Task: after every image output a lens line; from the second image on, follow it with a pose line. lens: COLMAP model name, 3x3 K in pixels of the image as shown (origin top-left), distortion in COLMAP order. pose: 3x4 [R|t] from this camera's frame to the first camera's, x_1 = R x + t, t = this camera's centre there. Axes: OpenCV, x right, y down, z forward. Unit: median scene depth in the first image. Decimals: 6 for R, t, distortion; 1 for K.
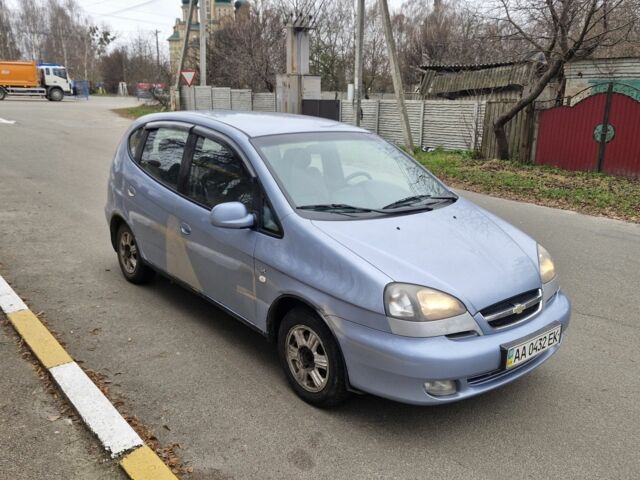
lens RADIAL K [[550.4, 0, 319.5], [0, 550.4, 242.5], [0, 0, 1]] dist [0.074187, -0.039051]
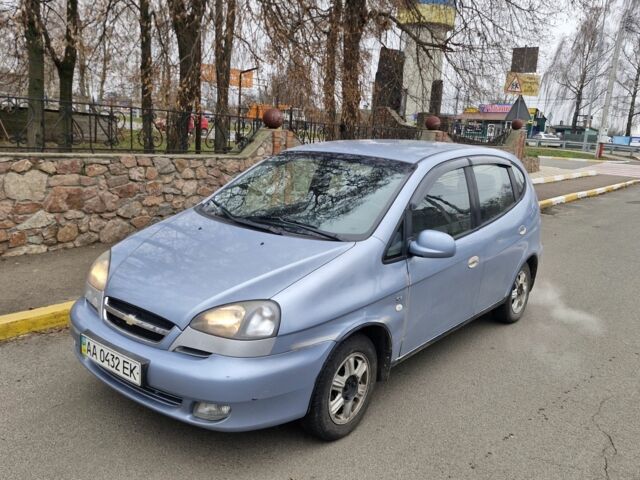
lens RADIAL K [[550.4, 0, 321.7], [0, 550.4, 238.5], [0, 0, 1]] dist [0.074187, -0.039051]
pose [[0.213514, 0.186819, -0.958911, 0.146530], [-0.304342, 0.945421, 0.116425, -0.024619], [0.928325, 0.266978, 0.258718, 0.114570]]
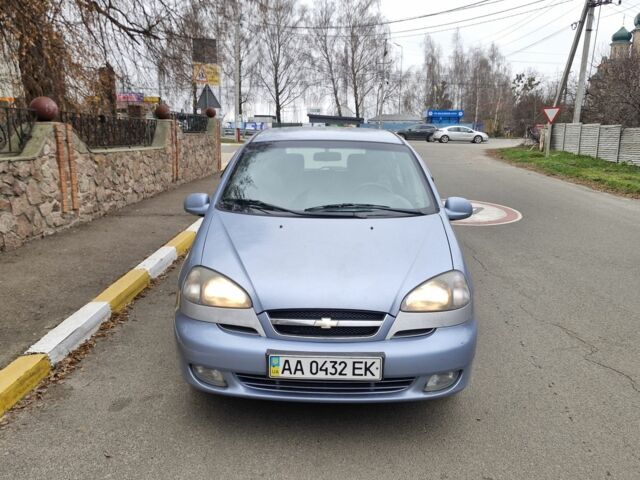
lens RADIAL K [[550.4, 0, 321.2], [0, 550.4, 238.8], [0, 0, 1]] dist [0.074187, -0.039051]
pose [[0.763446, 0.116810, -0.635221, 0.100867], [-0.166998, 0.985766, -0.019436, 0.000408], [0.623909, 0.120919, 0.772086, 0.033165]]
